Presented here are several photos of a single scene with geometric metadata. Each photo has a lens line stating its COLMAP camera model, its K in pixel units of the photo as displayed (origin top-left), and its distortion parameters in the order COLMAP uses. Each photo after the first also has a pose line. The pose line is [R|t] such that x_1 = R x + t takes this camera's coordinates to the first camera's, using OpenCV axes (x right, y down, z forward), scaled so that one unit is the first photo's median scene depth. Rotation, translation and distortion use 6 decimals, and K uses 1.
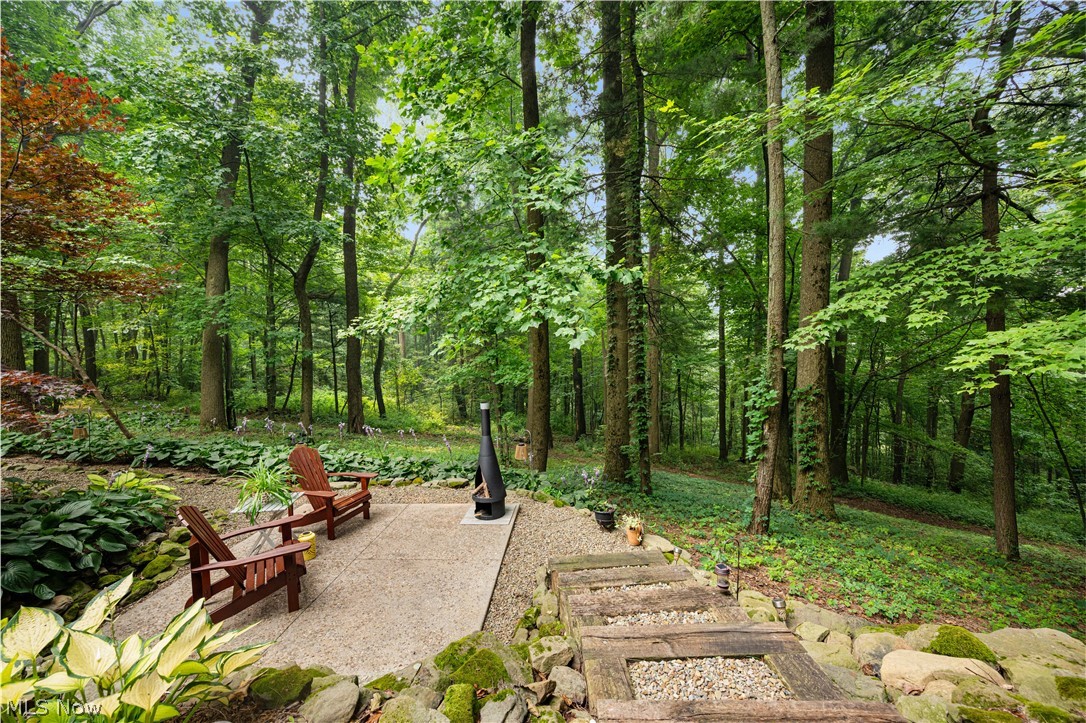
lens RADIAL K [[432.3, 0, 543.0], [0, 432.3, 361.5], [0, 0, 1]] dist [0.000523, 0.000143]
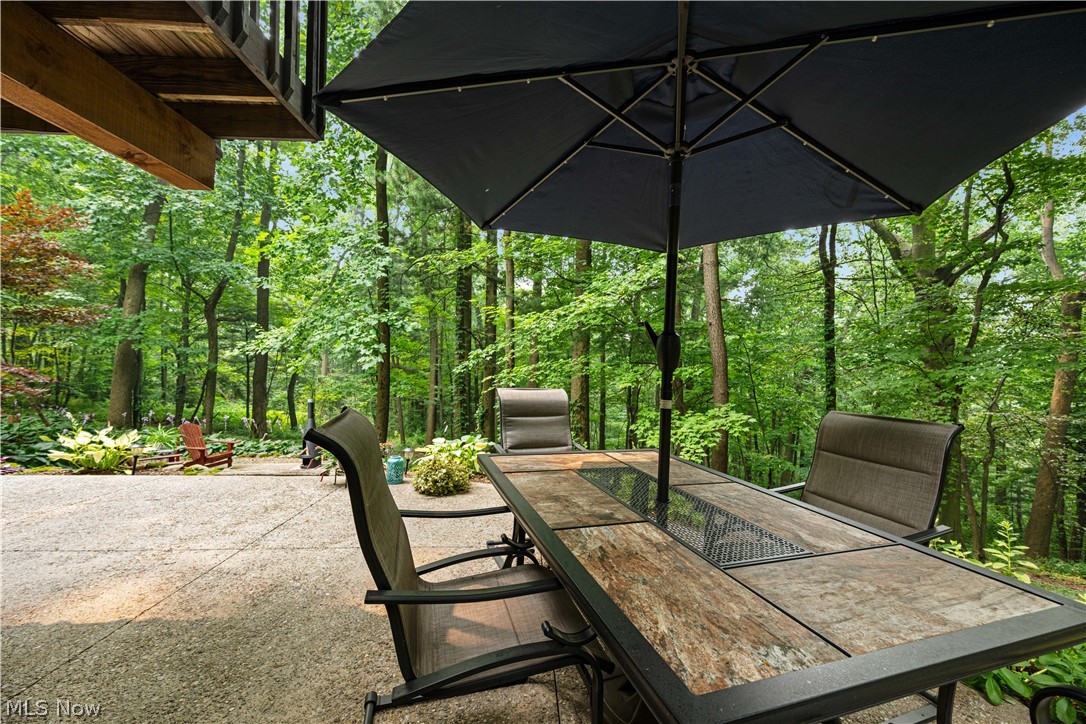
lens RADIAL K [[432.3, 0, 543.0], [0, 432.3, 362.0], [0, 0, 1]] dist [0.000523, 0.000143]
pose [[0.991379, 0.037348, 0.125594, 0.201704], [-0.030573, 0.997994, -0.055442, 0.006500], [-0.127412, 0.051125, 0.990531, -0.290902]]
